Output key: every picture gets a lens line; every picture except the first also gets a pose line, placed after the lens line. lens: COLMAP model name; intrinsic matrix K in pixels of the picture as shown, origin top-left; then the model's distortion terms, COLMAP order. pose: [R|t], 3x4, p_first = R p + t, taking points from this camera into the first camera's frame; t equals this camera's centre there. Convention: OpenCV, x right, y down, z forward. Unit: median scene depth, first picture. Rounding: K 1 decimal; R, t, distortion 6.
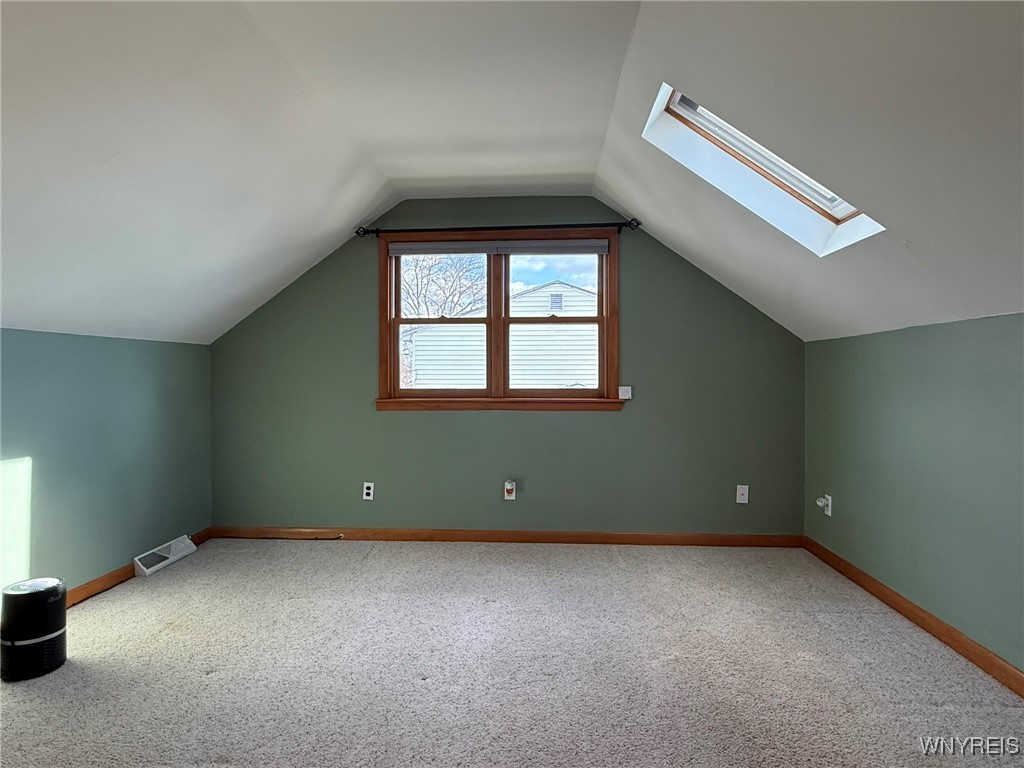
lens RADIAL K [[566.9, 0, 511.5], [0, 566.9, 383.9], [0, 0, 1]] dist [0.002524, -0.000540]
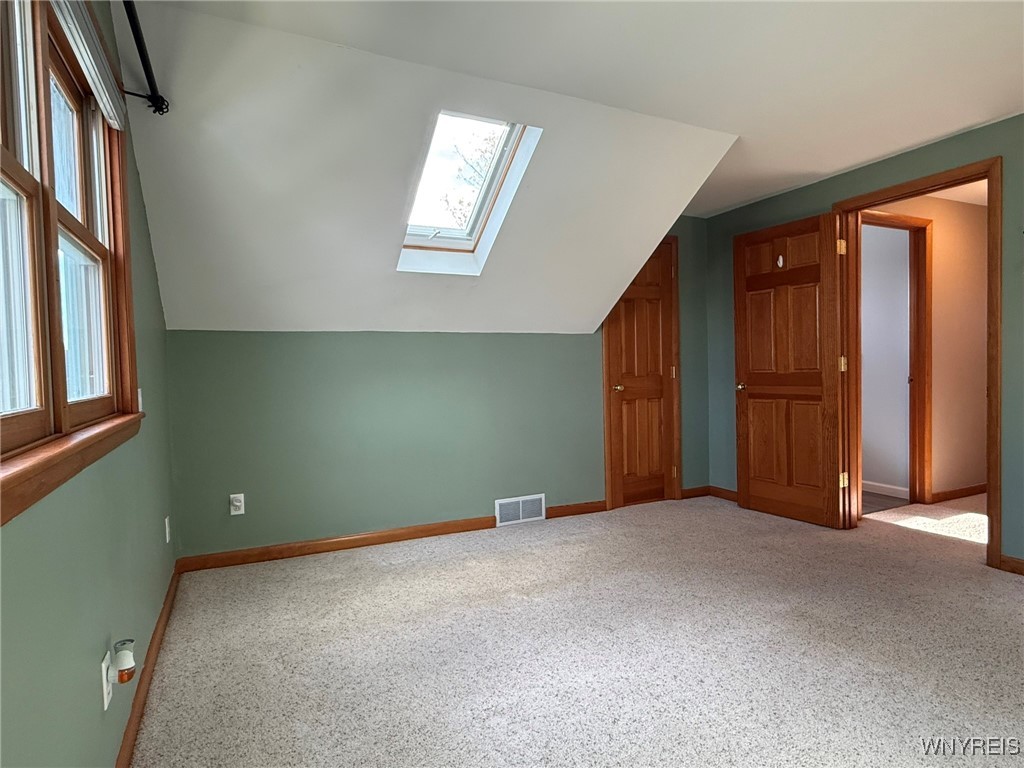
lens RADIAL K [[566.9, 0, 511.1], [0, 566.9, 383.7], [0, 0, 1]] dist [0.002524, -0.000540]
pose [[-0.493479, -0.017028, 0.869591, -0.449226], [0.019032, 0.999358, 0.030369, -0.007701], [-0.869549, 0.031537, -0.492838, 0.954238]]
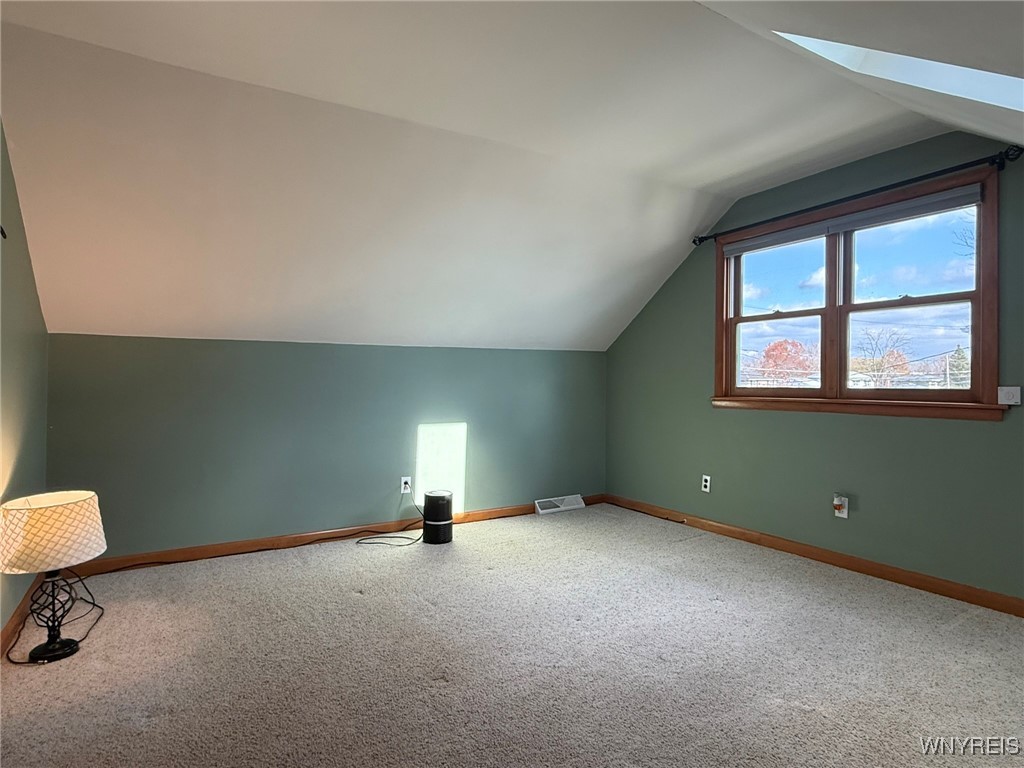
lens RADIAL K [[566.9, 0, 506.9], [0, 566.9, 382.7], [0, 0, 1]] dist [0.002524, -0.000540]
pose [[0.571265, 0.004074, -0.820756, 0.420167], [-0.007450, 0.999972, -0.000221, 0.004265], [0.820732, 0.006241, 0.571279, 0.092950]]
